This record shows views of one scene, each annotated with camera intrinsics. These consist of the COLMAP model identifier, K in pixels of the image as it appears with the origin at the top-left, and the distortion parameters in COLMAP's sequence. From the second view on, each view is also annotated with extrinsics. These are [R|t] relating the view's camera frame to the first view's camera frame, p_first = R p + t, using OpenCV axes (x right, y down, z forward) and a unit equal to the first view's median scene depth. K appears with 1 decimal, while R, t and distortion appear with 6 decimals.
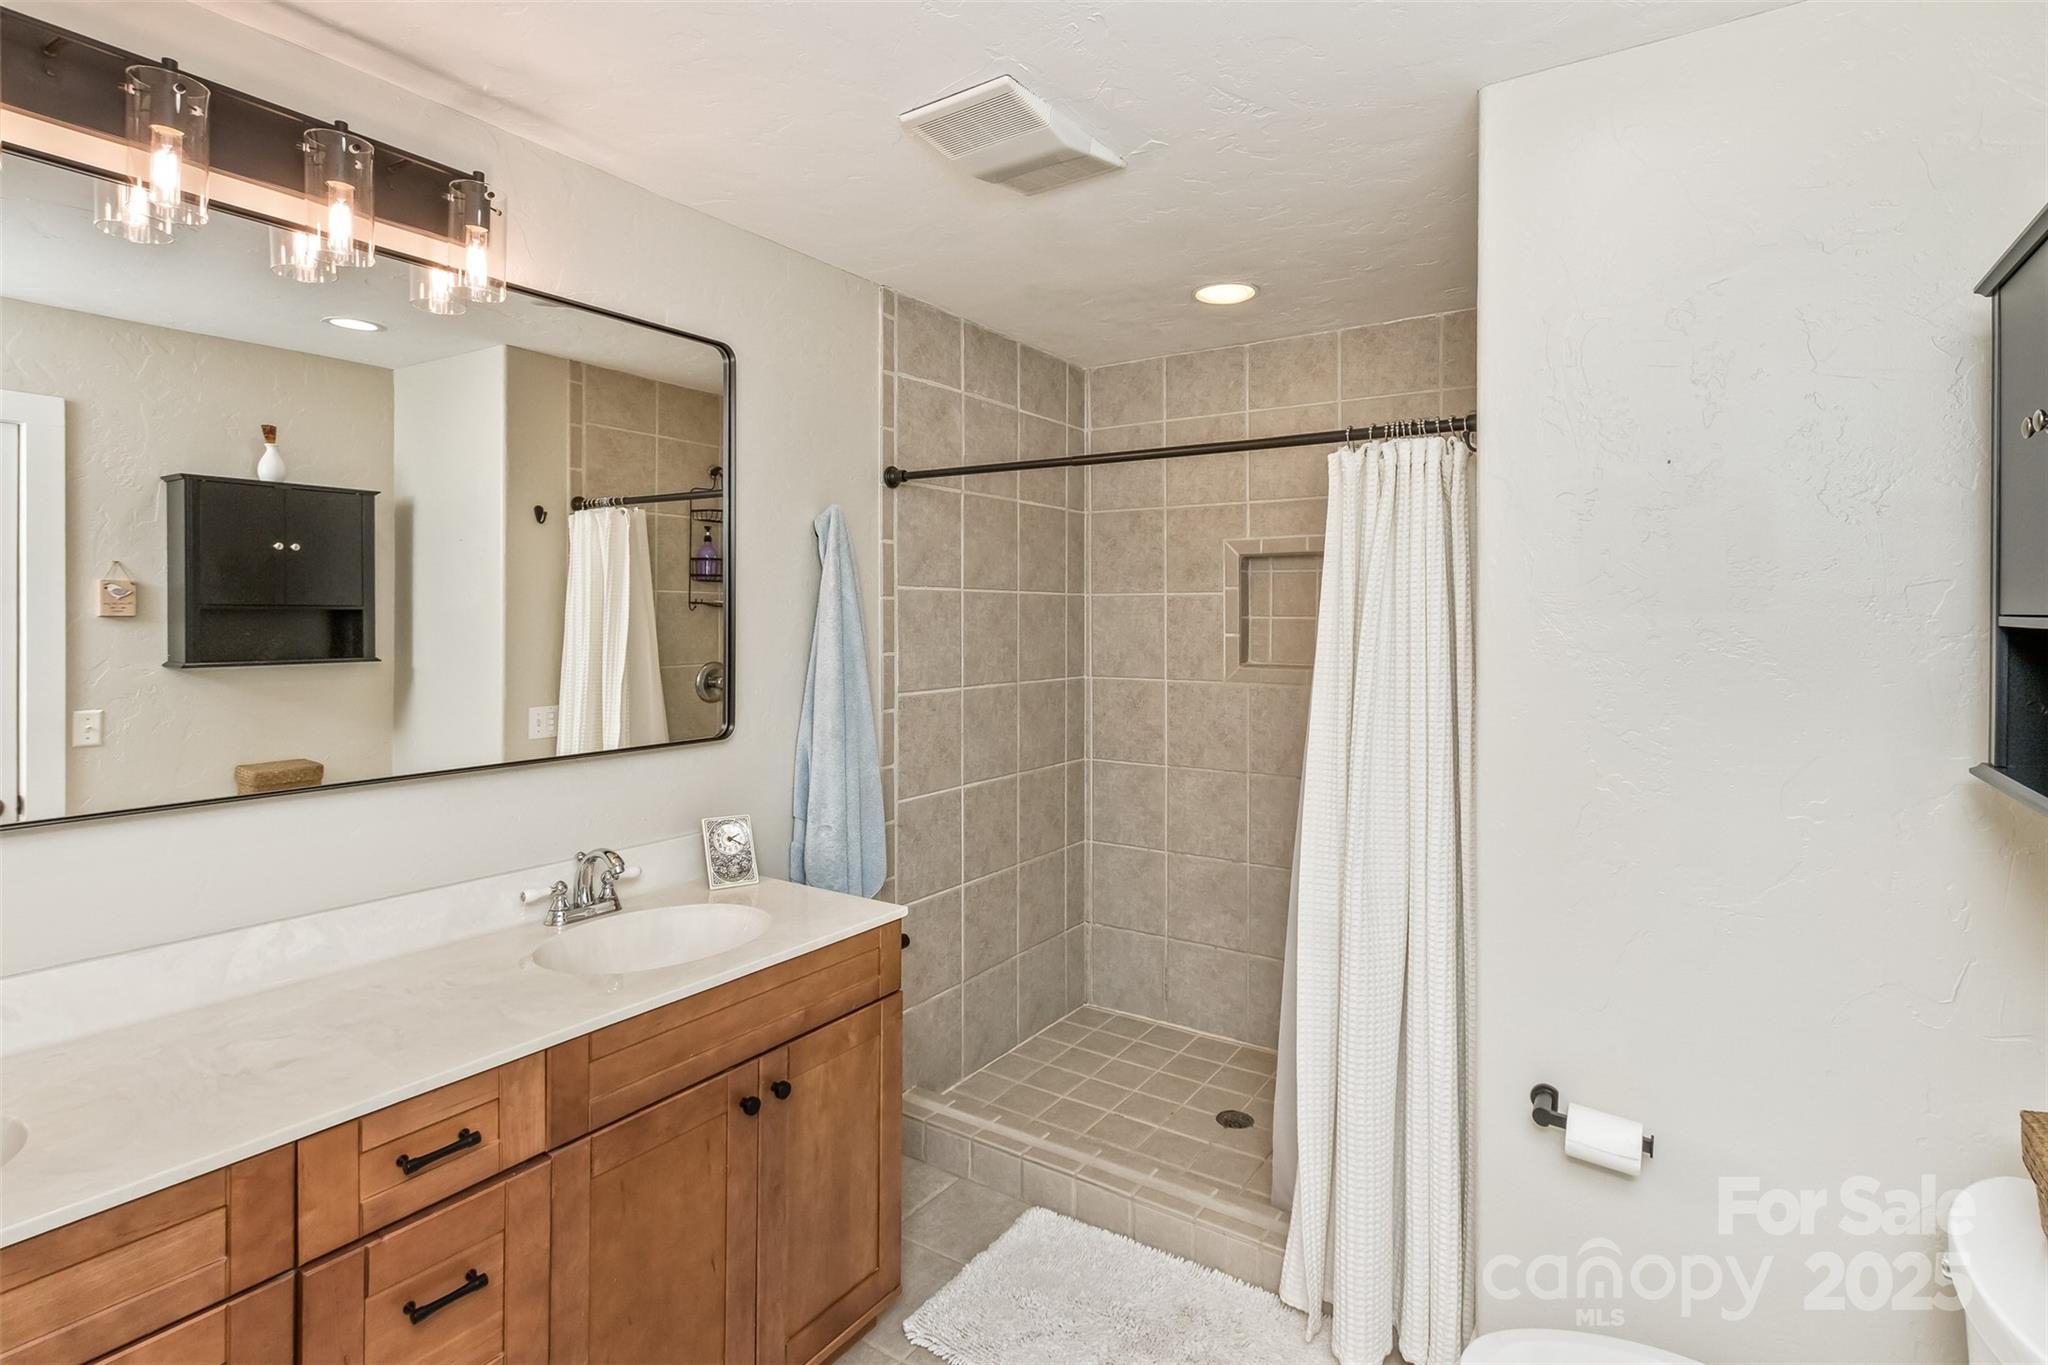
lens RADIAL K [[1005.0, 0, 1025.4], [0, 1005.0, 617.0], [0, 0, 1]] dist [-0.001410, 0.000267]
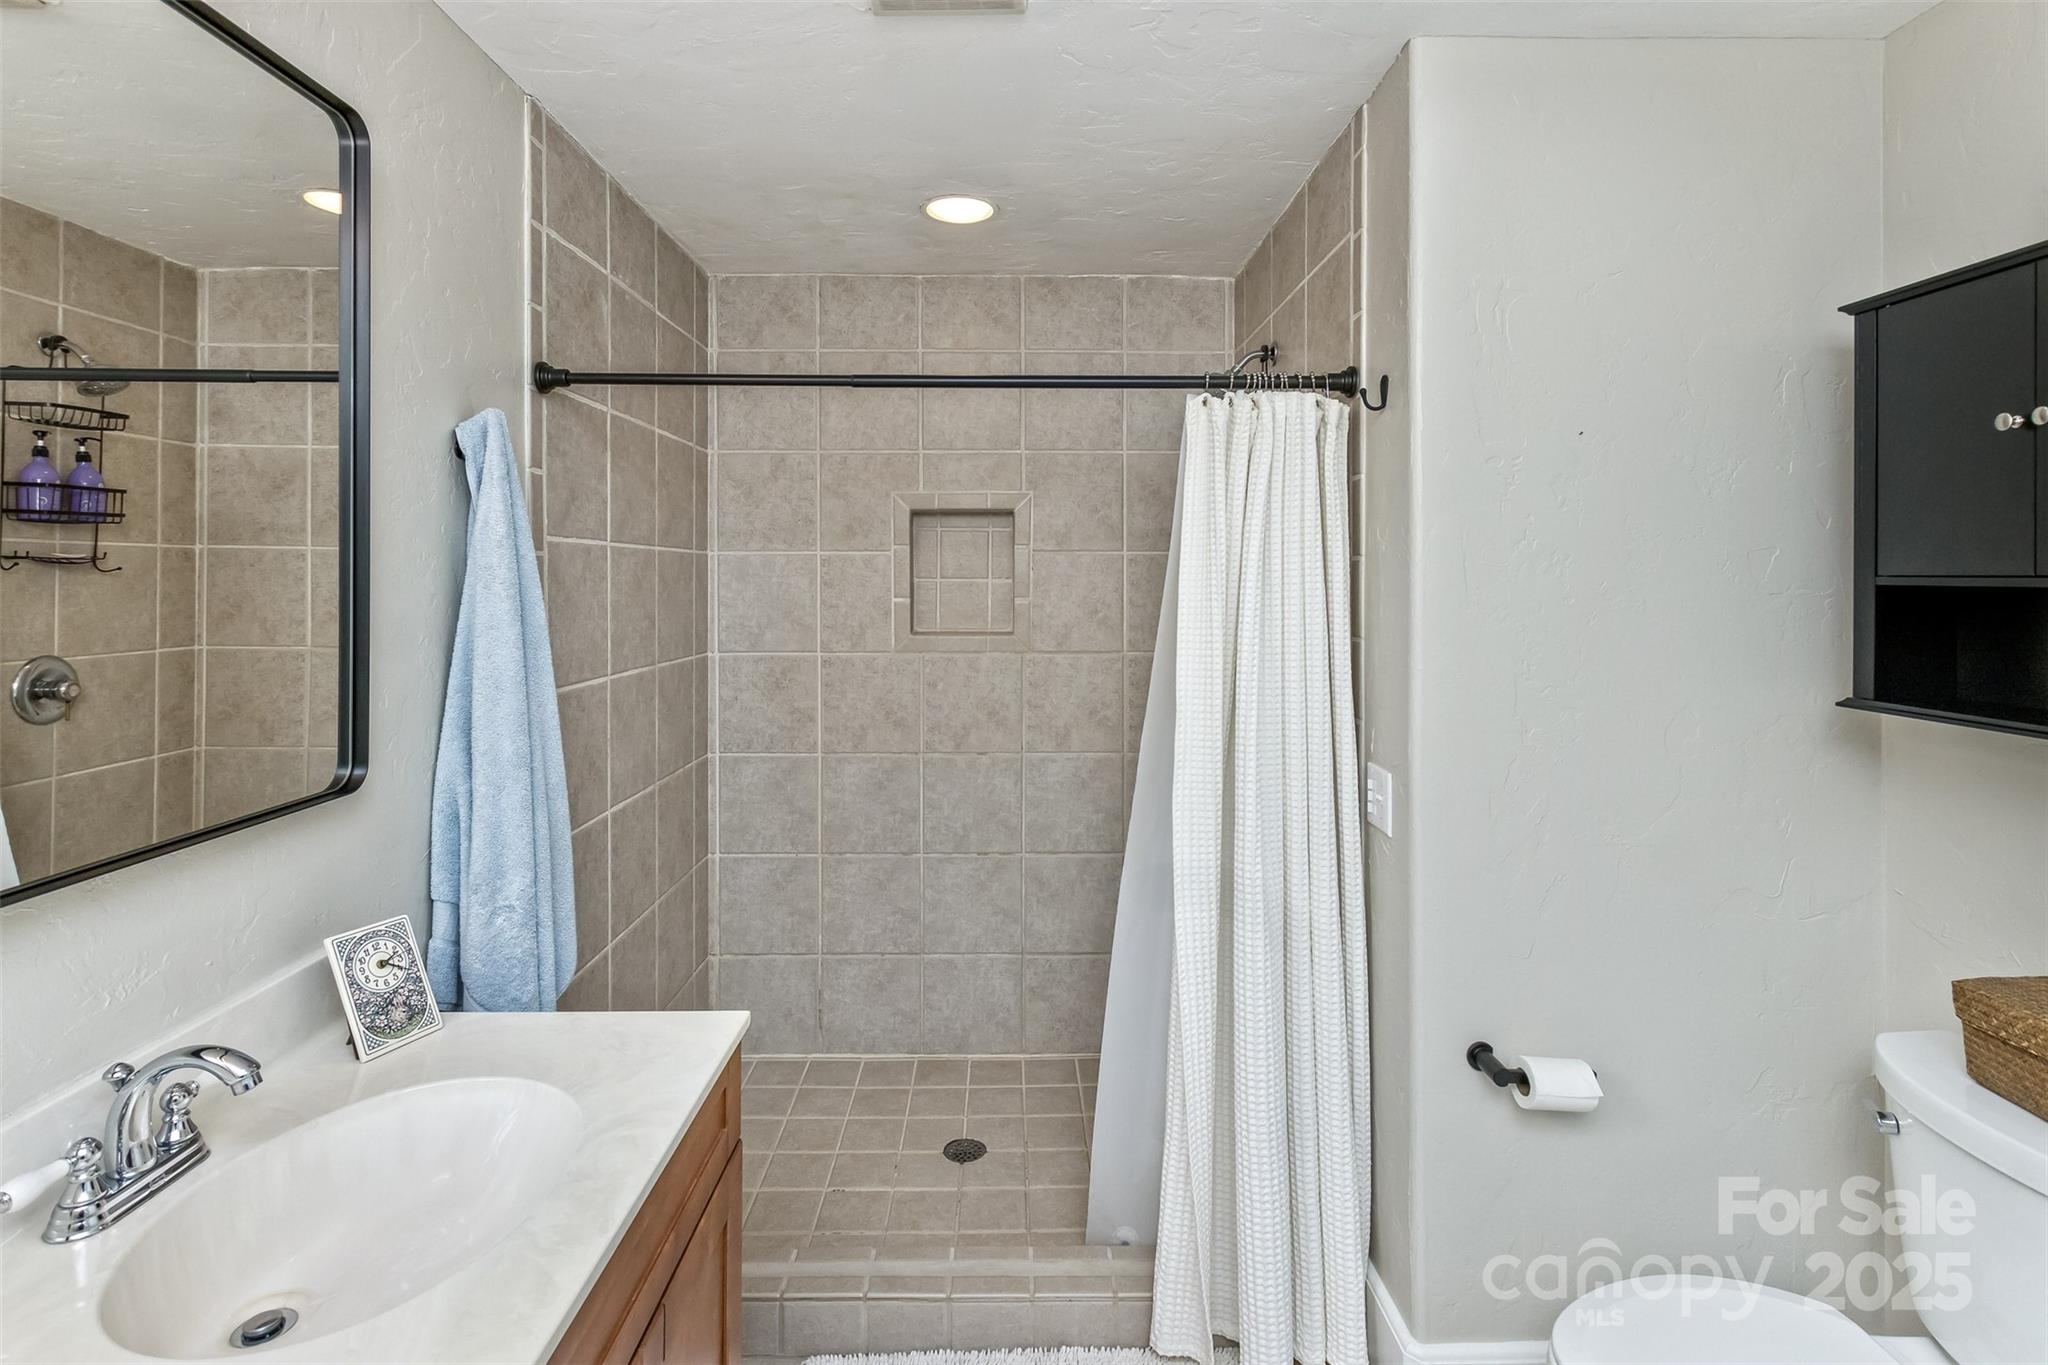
lens RADIAL K [[1007.5, 0, 1022.4], [0, 1007.5, 578.5], [0, 0, 1]] dist [0.004407, 0.000671]
pose [[0.827231, -0.002129, 0.561858, -0.220843], [0.002400, 0.999997, 0.000256, -0.000950], [-0.561857, 0.001137, 0.827234, 0.215412]]
